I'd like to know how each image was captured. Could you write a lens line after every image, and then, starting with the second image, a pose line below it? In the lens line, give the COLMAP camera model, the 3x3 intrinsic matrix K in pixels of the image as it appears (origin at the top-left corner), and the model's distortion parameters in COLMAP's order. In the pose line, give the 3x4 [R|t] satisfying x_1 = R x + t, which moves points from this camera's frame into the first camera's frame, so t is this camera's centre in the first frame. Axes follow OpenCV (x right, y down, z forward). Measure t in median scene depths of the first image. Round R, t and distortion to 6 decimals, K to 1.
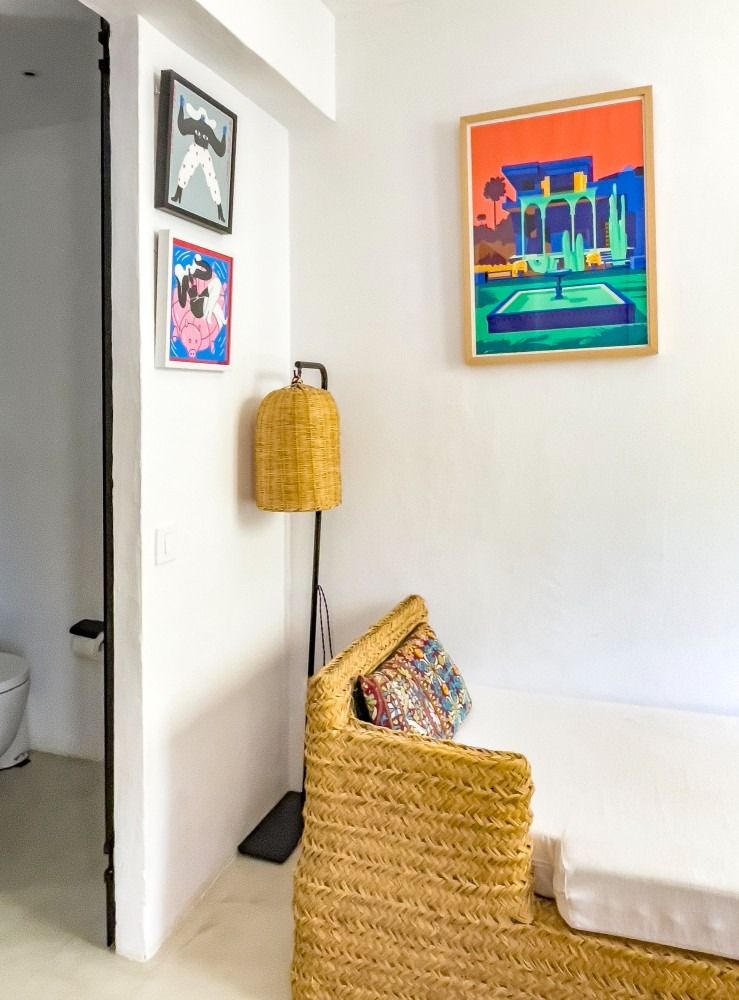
lens RADIAL K [[748.8, 0, 365.0], [0, 748.8, 411.8], [0, 0, 1]] dist [0.017086, -0.027374]
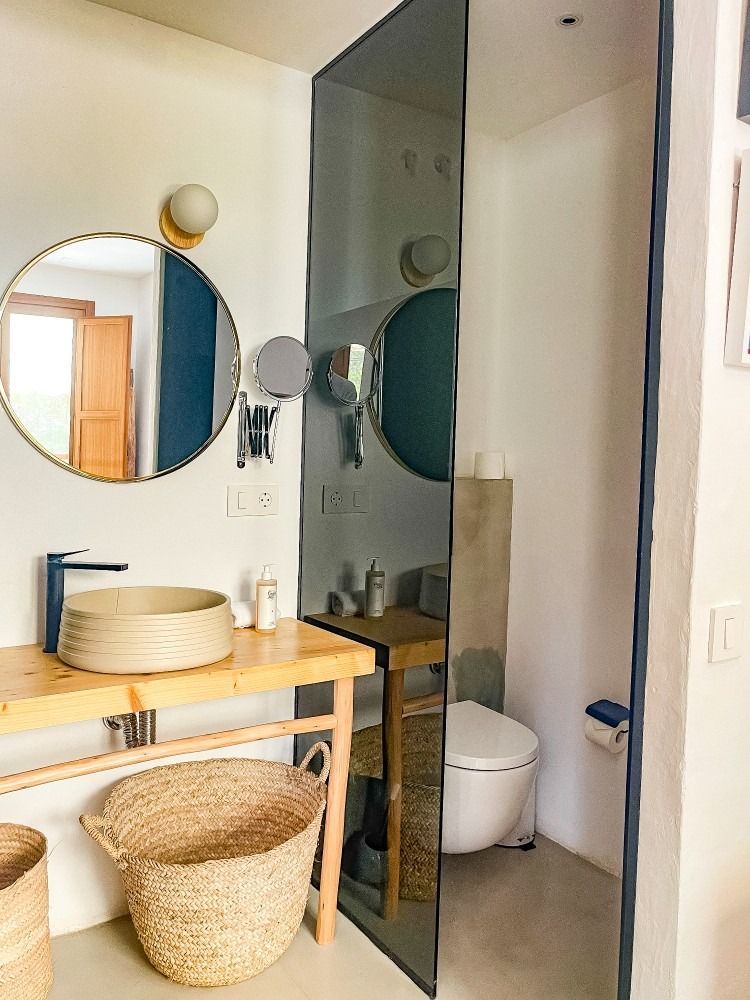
lens RADIAL K [[791.6, 0, 375.0], [0, 791.6, 500.0], [0, 0, 1]] dist [-0.049366, 0.077303]
pose [[0.797579, 0.049218, -0.601204, -0.104598], [-0.039404, 0.998788, 0.029491, 0.051485], [0.601926, 0.000168, 0.798552, 0.265710]]
